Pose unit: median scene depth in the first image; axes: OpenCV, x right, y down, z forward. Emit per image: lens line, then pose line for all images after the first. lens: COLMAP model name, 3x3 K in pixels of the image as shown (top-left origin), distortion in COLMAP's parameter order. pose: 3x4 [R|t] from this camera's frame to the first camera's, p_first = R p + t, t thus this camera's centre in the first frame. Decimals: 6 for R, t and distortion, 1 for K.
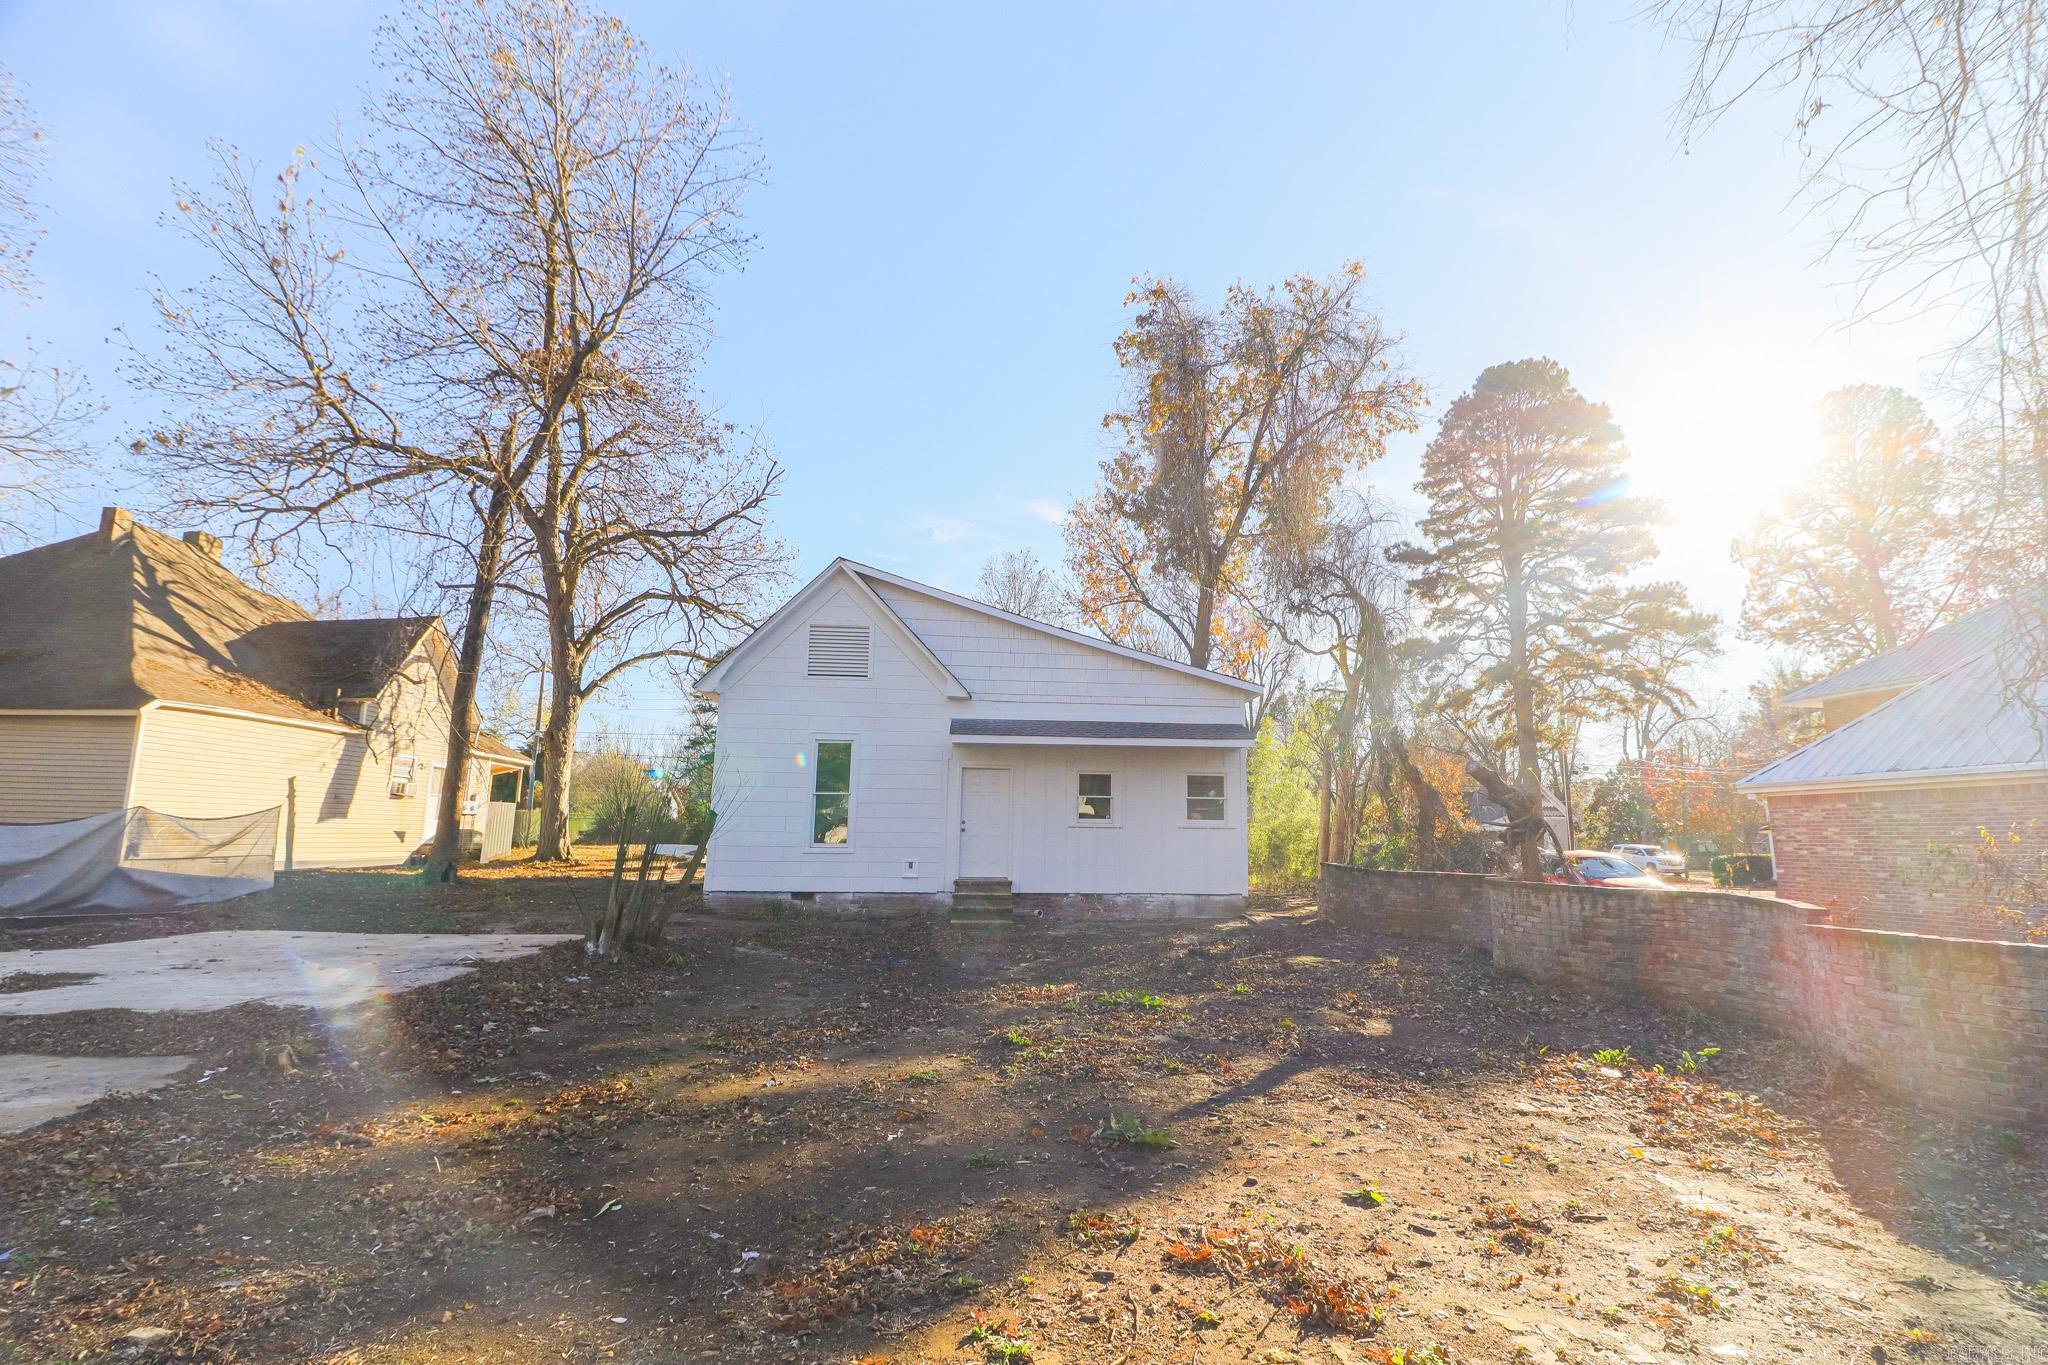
lens RADIAL K [[984.8, 0, 1033.0], [0, 984.8, 676.8], [0, 0, 1]] dist [0.000611, -0.000432]
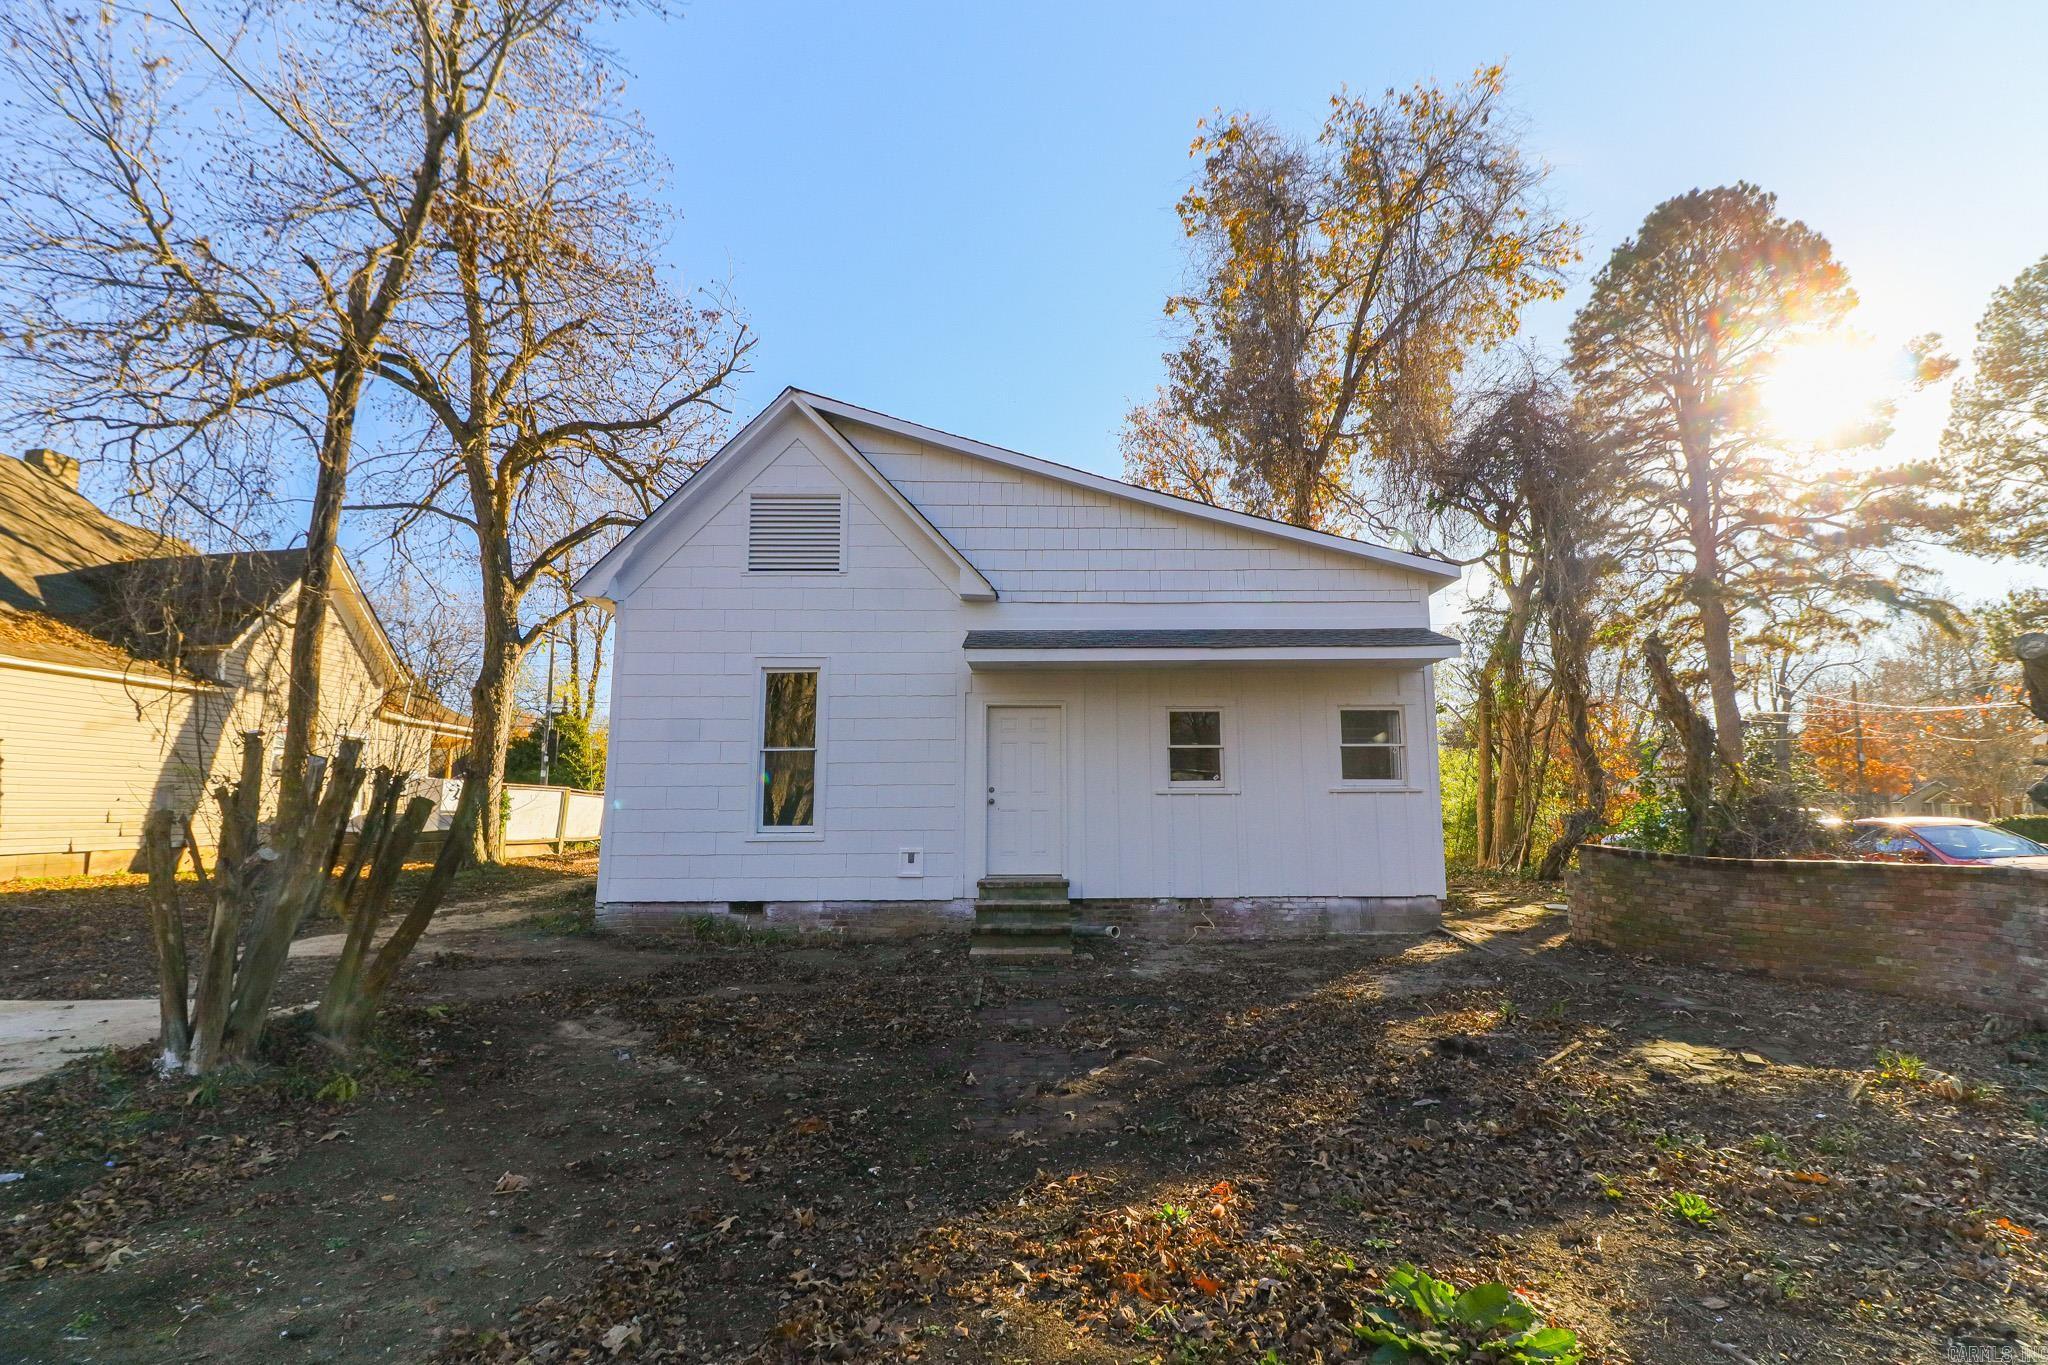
lens RADIAL K [[965.6, 0, 1024.4], [0, 965.6, 683.5], [0, 0, 1]] dist [-0.009443, -0.000294]
pose [[0.997657, -0.025533, -0.063478, -0.004841], [0.027374, 0.999225, 0.028299, 0.040123], [0.062706, -0.029971, 0.997582, 0.246987]]
